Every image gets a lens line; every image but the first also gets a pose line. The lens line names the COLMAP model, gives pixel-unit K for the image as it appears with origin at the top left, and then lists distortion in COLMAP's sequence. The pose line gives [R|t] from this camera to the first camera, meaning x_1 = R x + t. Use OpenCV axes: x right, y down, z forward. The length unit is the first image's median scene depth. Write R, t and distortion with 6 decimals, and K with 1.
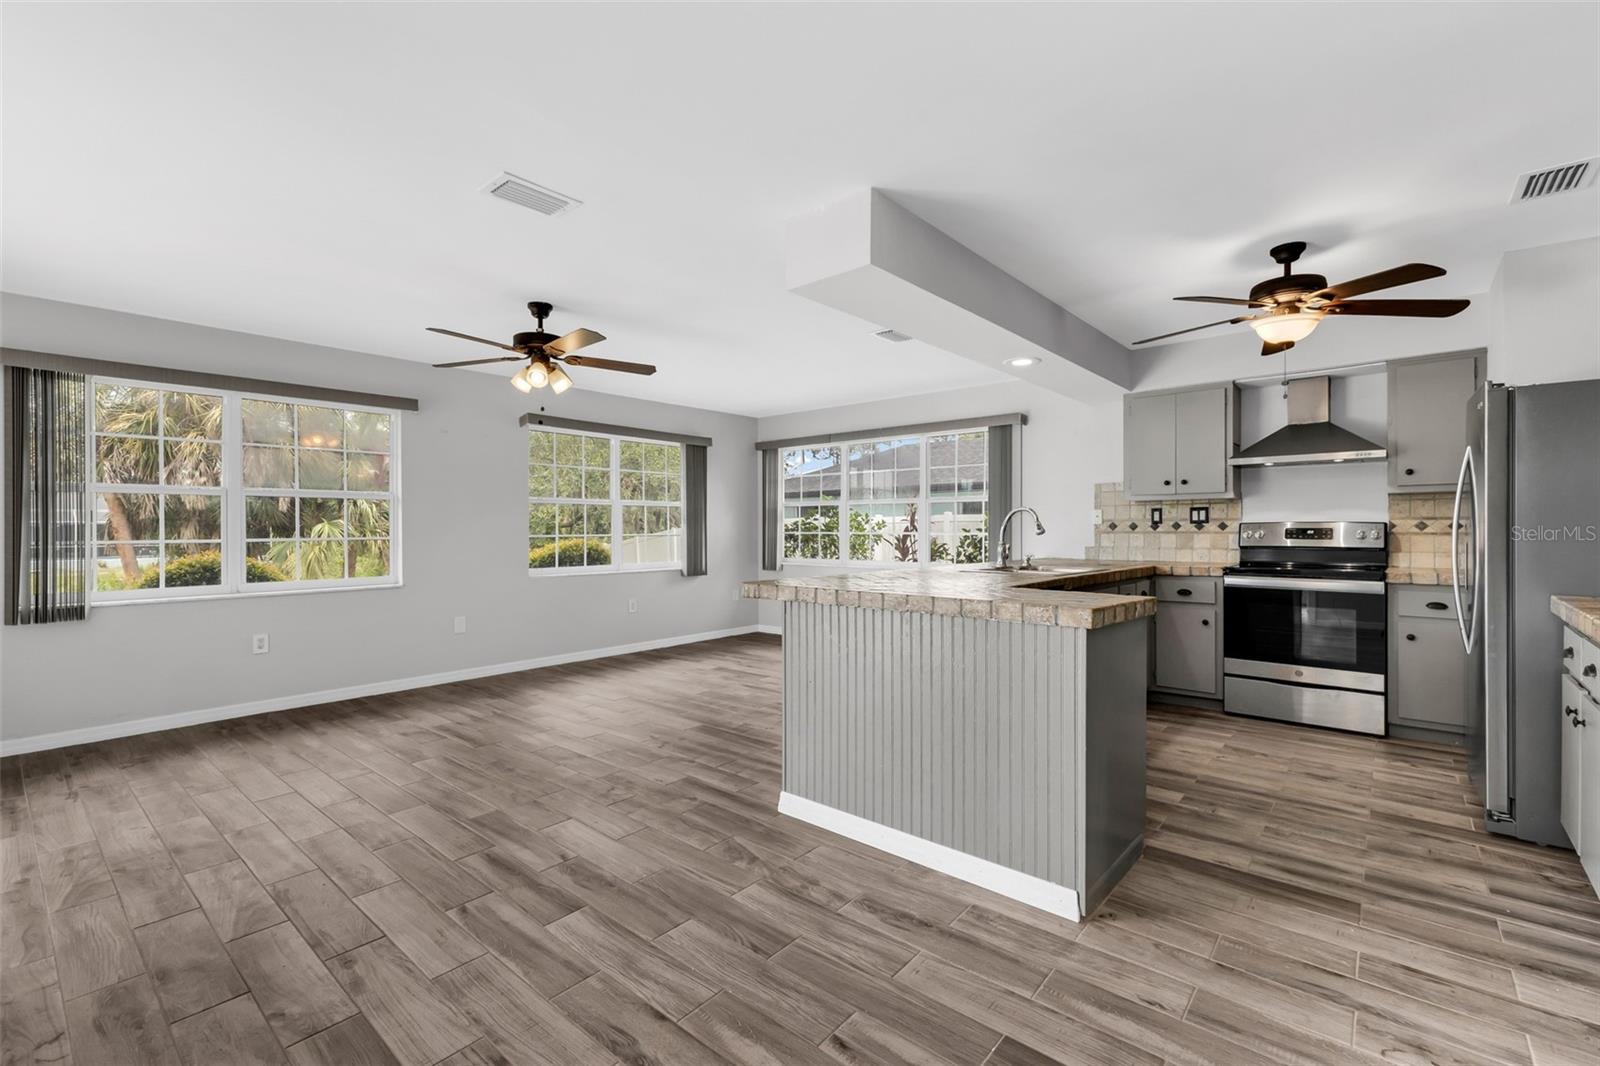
lens RADIAL K [[695.6, 0, 806.9], [0, 695.6, 529.4], [0, 0, 1]] dist [0.004000, -0.000303]
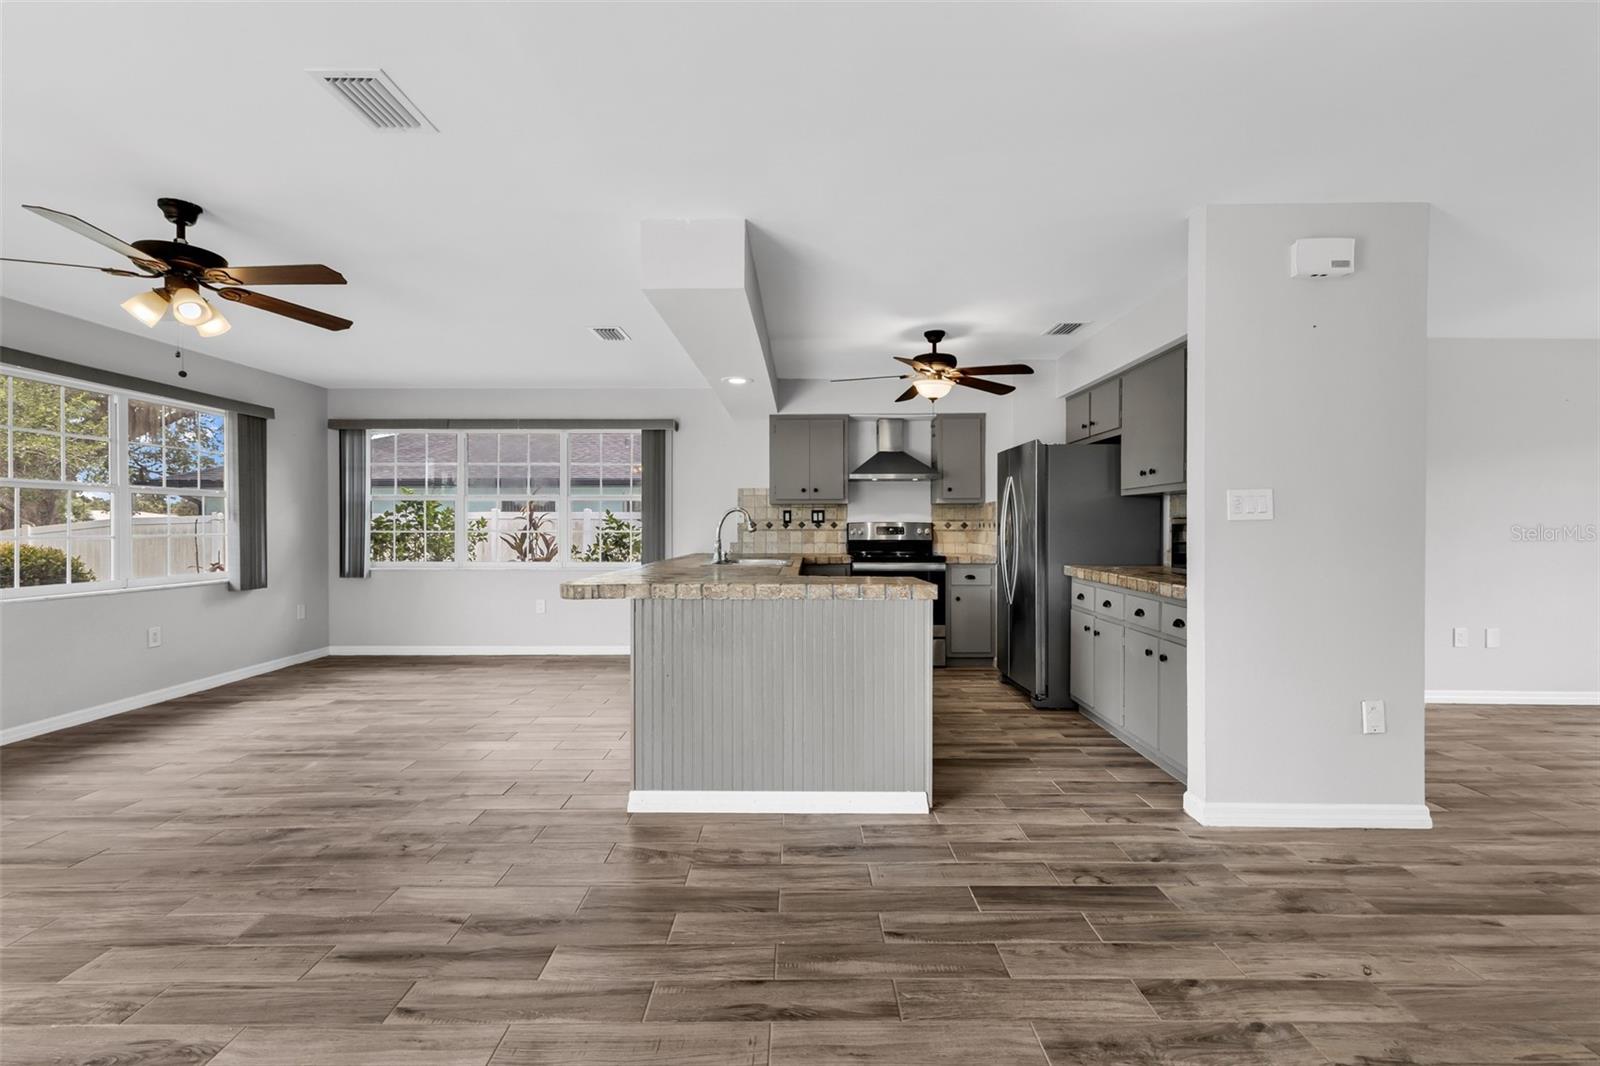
lens RADIAL K [[702.7, 0, 807.8], [0, 702.7, 529.3], [0, 0, 1]] dist [0.006265, -0.000845]
pose [[0.756143, -0.001464, 0.654405, -0.335717], [-0.000048, 0.999997, 0.002293, -0.000032], [-0.654406, -0.001766, 0.756141, 0.051198]]
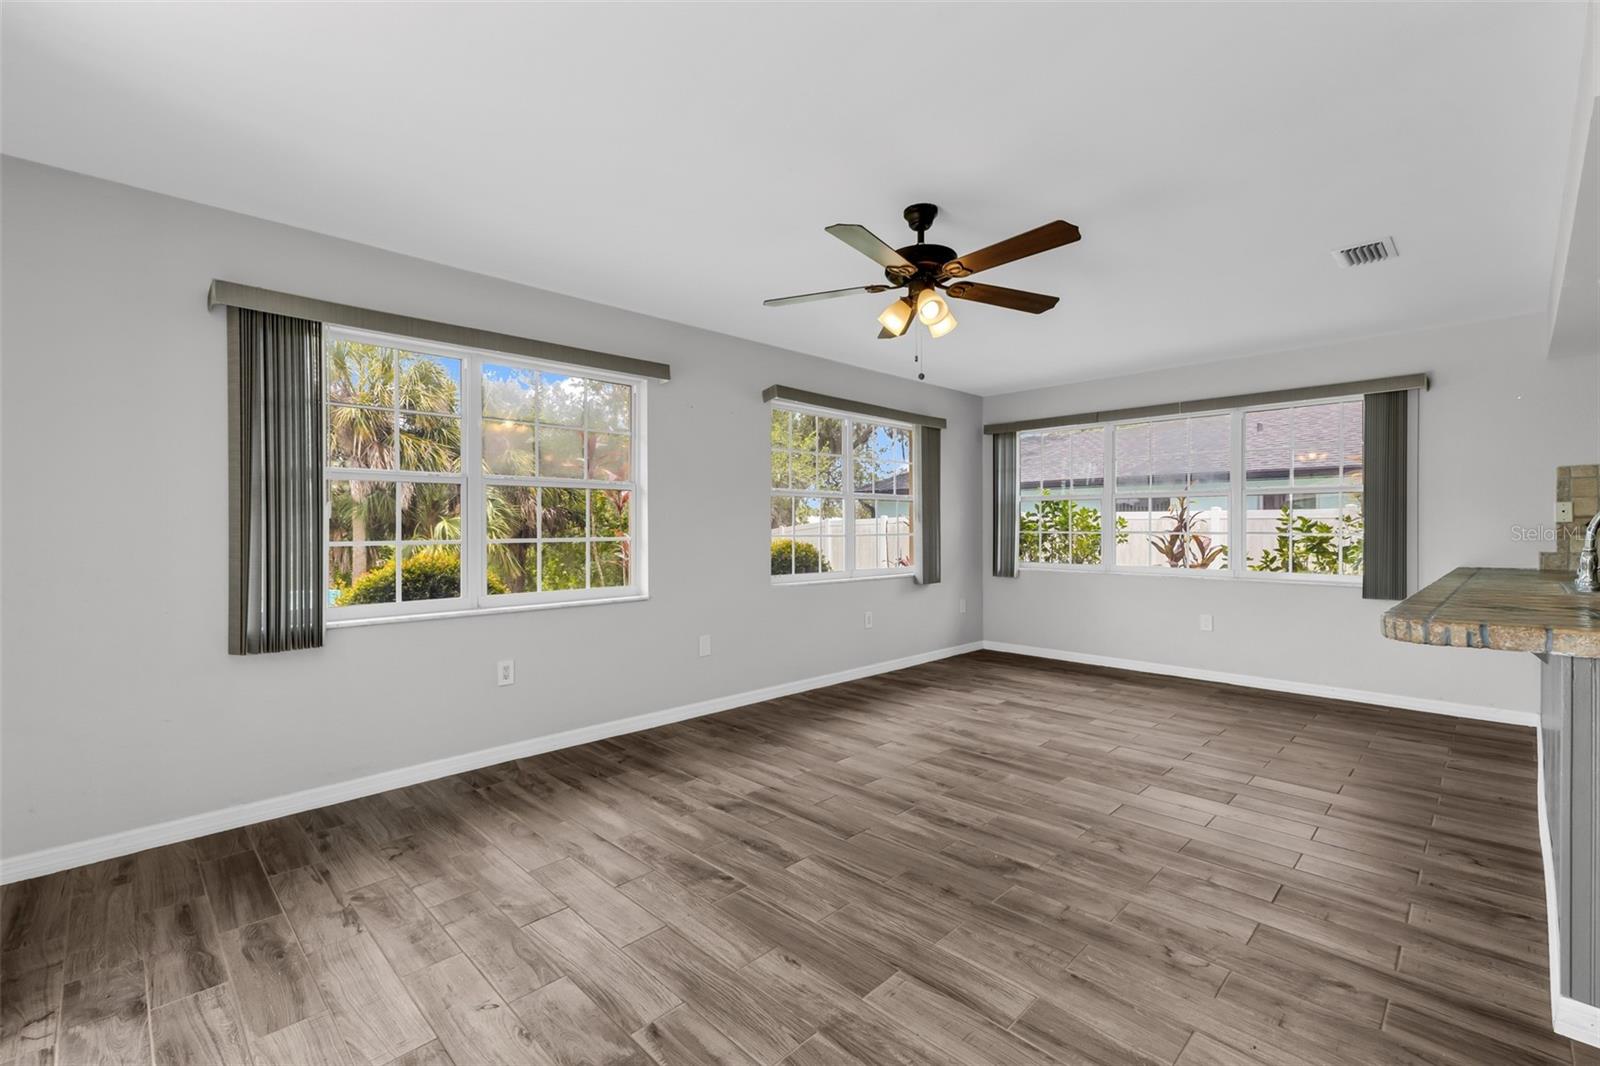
lens RADIAL K [[691.7, 0, 800.6], [0, 691.7, 527.6], [0, 0, 1]] dist [0.003526, 0.000505]
pose [[0.996332, 0.002037, -0.085545, -0.401043], [-0.002067, 0.999998, -0.000256, 0.000233], [0.085545, 0.000432, 0.996334, 0.262158]]
